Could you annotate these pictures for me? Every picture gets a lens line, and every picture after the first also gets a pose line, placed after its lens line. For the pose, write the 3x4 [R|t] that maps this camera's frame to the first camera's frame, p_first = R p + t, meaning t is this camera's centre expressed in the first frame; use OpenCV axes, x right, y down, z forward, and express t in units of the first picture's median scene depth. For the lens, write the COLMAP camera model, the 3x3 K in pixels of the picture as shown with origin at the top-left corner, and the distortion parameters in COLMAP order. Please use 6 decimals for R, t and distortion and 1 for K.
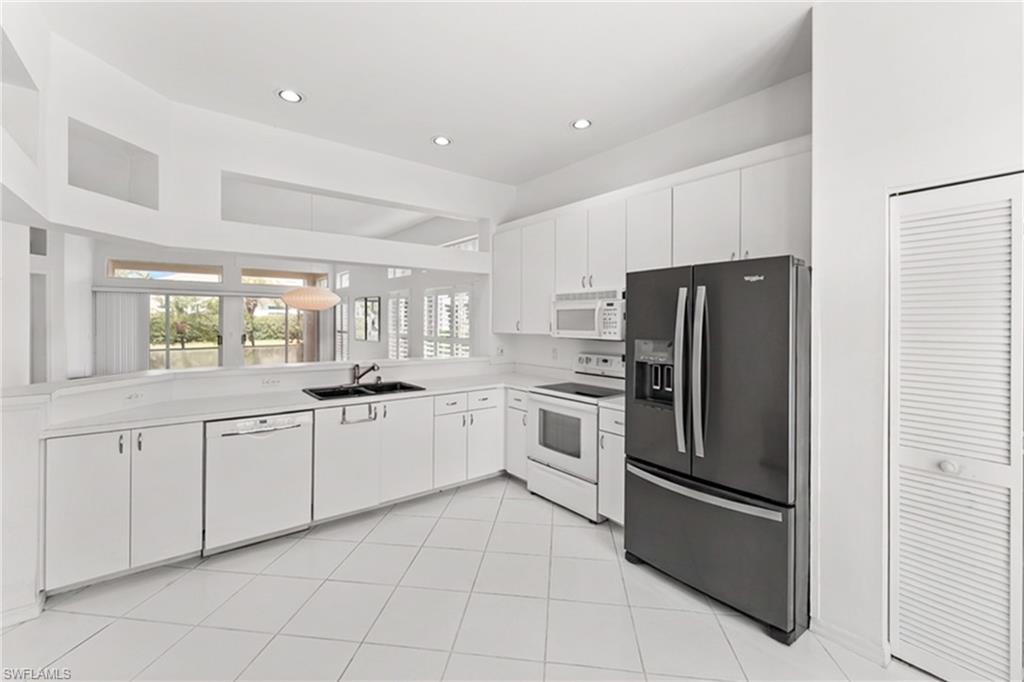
lens RADIAL K [[420.4, 0, 507.7], [0, 420.4, 321.7], [0, 0, 1]] dist [0.000520, -0.000066]
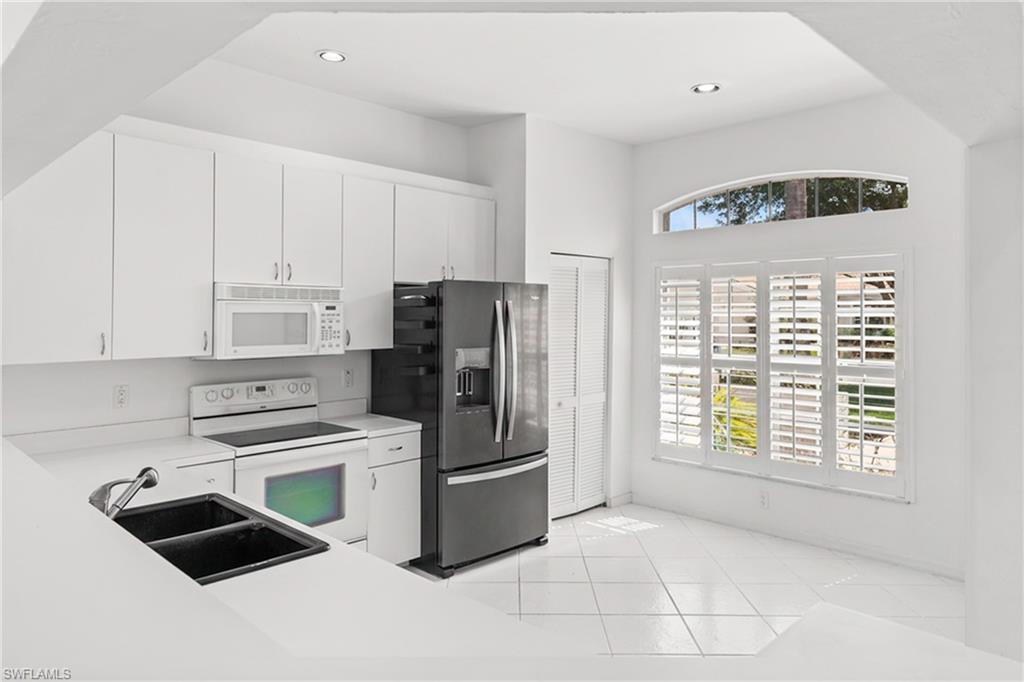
lens RADIAL K [[661.5, 0, 511.0], [0, 661.5, 315.0], [0, 0, 1]] dist [-0.002449, 0.000210]
pose [[-0.137164, 0.000184, 0.990548, -0.942961], [-0.002862, 0.999996, -0.000582, -0.027467], [-0.990544, -0.002915, -0.137163, 0.813106]]
